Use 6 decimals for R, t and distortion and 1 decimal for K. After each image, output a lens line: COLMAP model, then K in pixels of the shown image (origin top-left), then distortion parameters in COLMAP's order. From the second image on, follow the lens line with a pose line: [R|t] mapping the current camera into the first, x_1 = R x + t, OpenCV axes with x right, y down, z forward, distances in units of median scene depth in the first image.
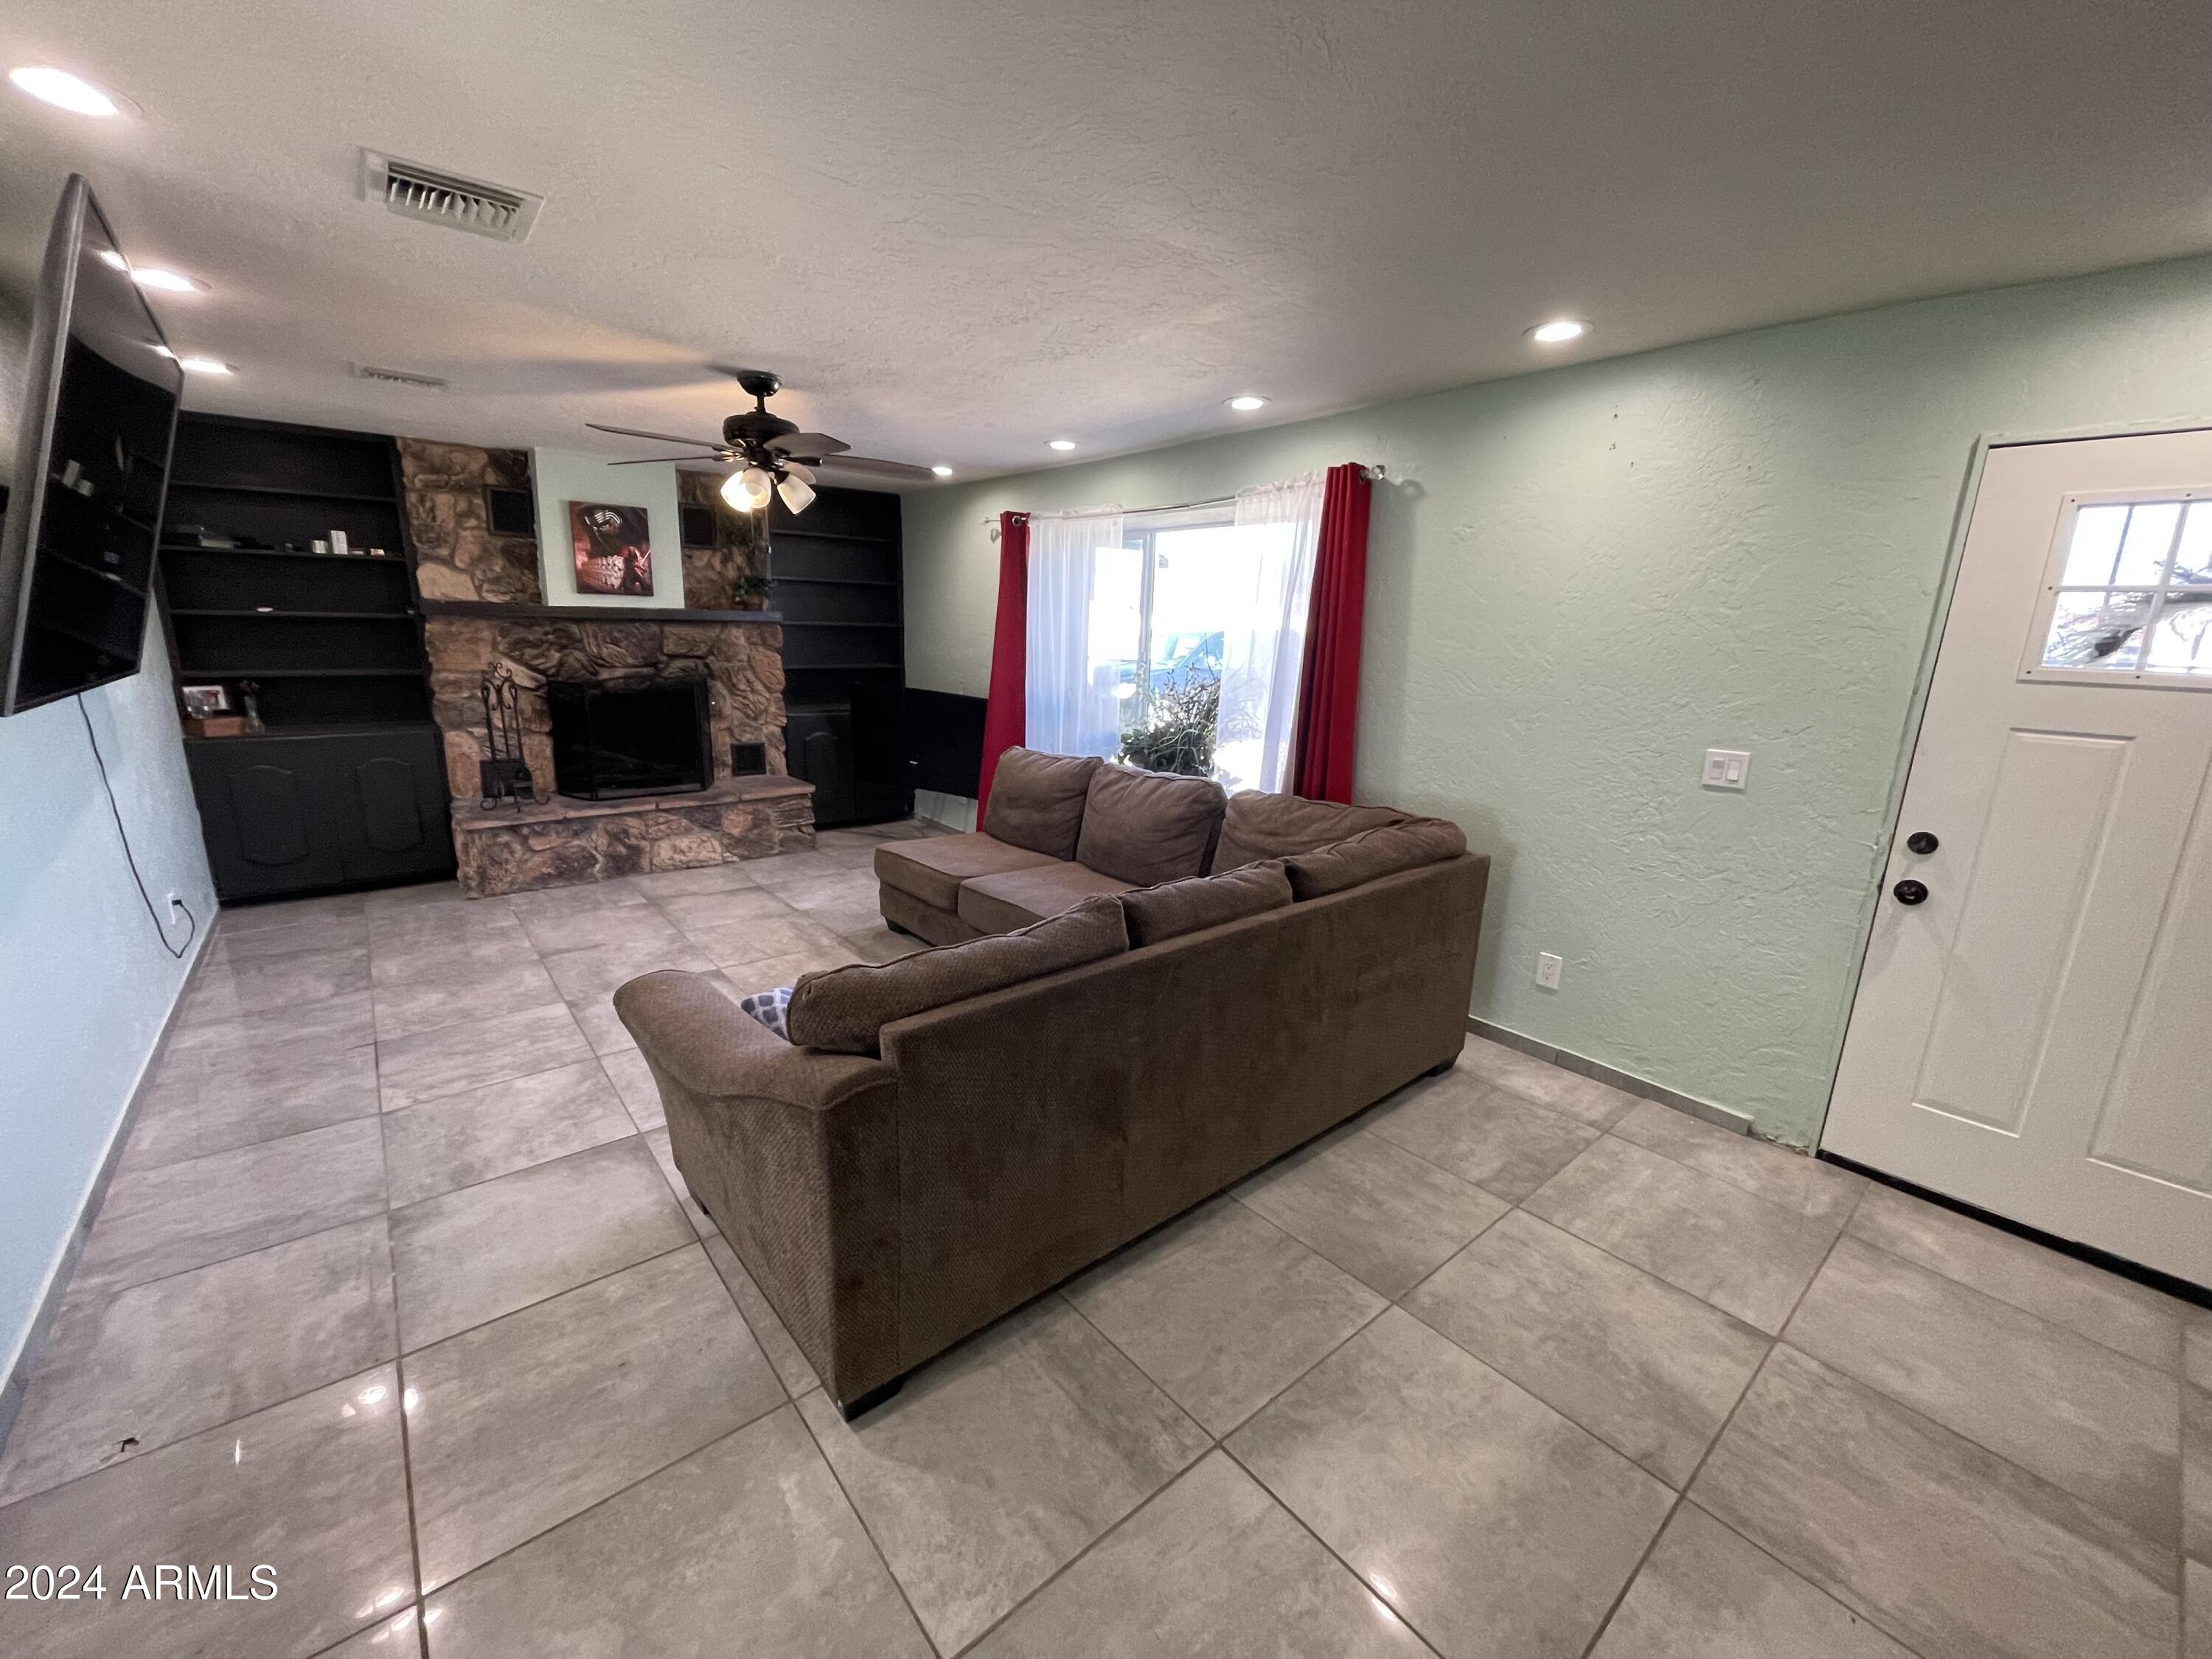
lens RADIAL K [[890.6, 0, 1104.4], [0, 890.6, 831.0], [0, 0, 1]] dist [0.003190, 0.000195]
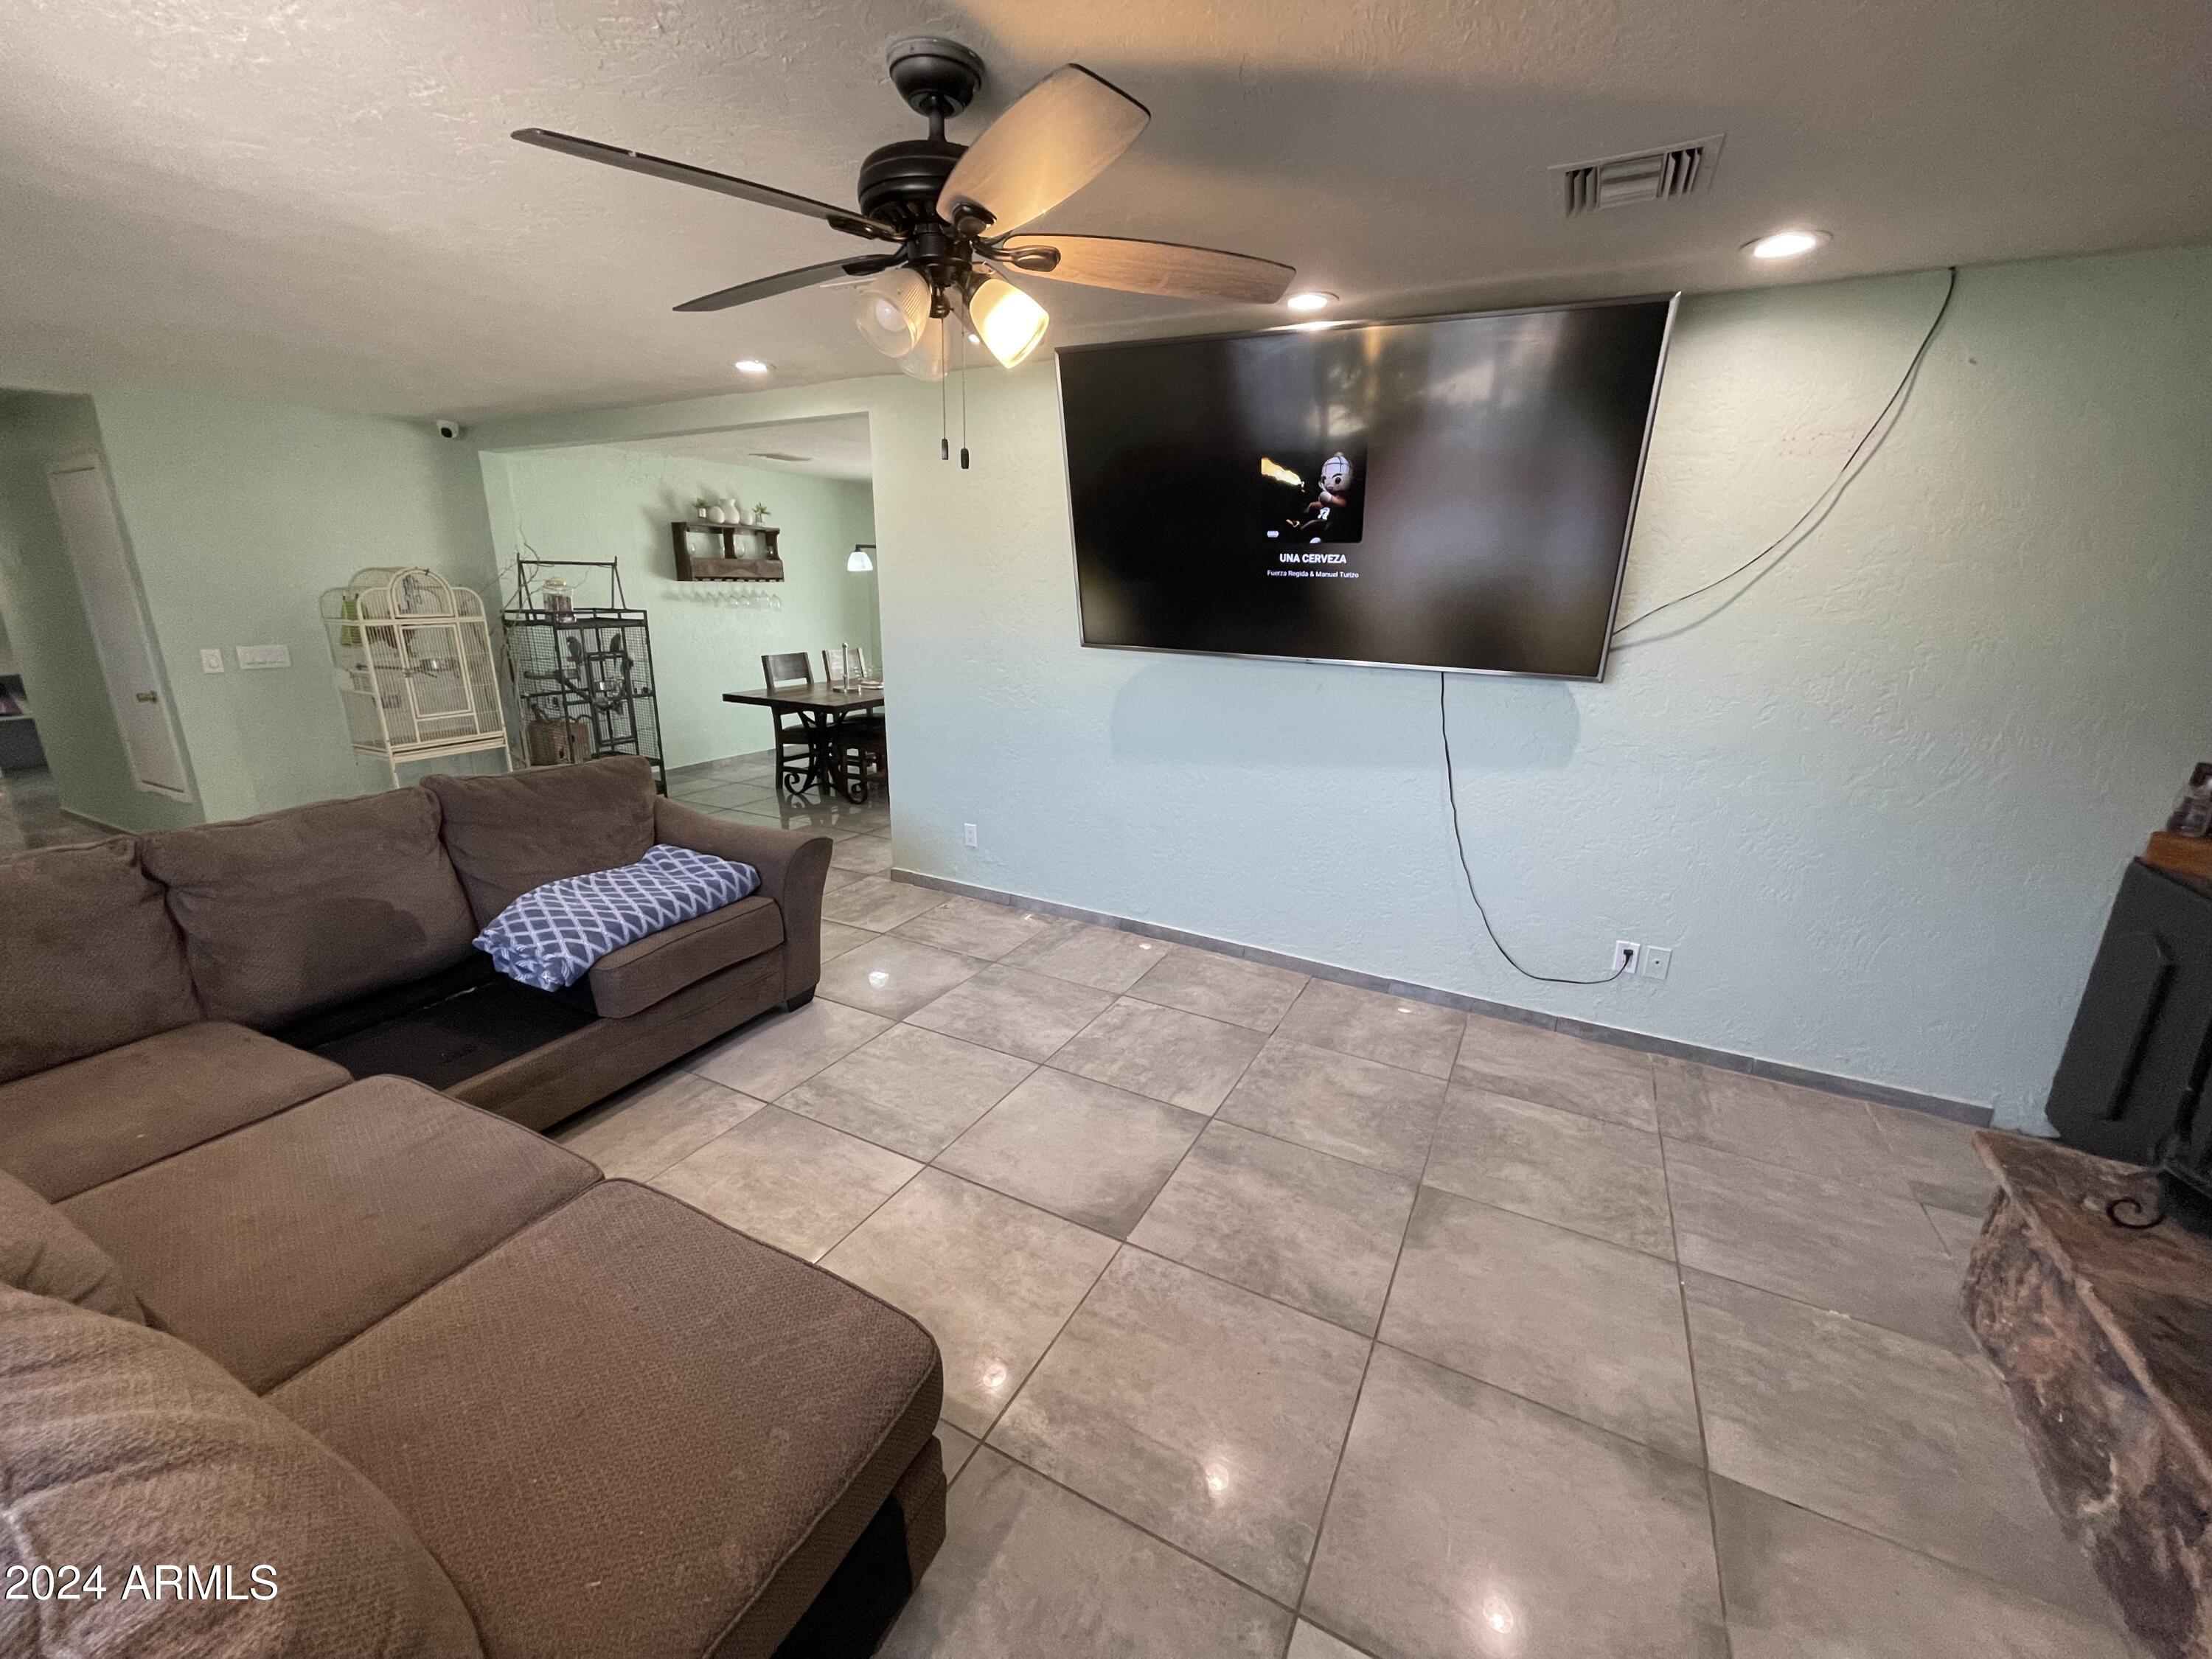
lens RADIAL K [[890.6, 0, 1107.6], [0, 890.6, 830.2], [0, 0, 1]] dist [0.003190, 0.000195]
pose [[-0.923957, 0.056687, -0.378273, -0.255106], [-0.131187, 0.882007, 0.452608, -0.347657], [0.359296, 0.467815, -0.807500, 1.458975]]
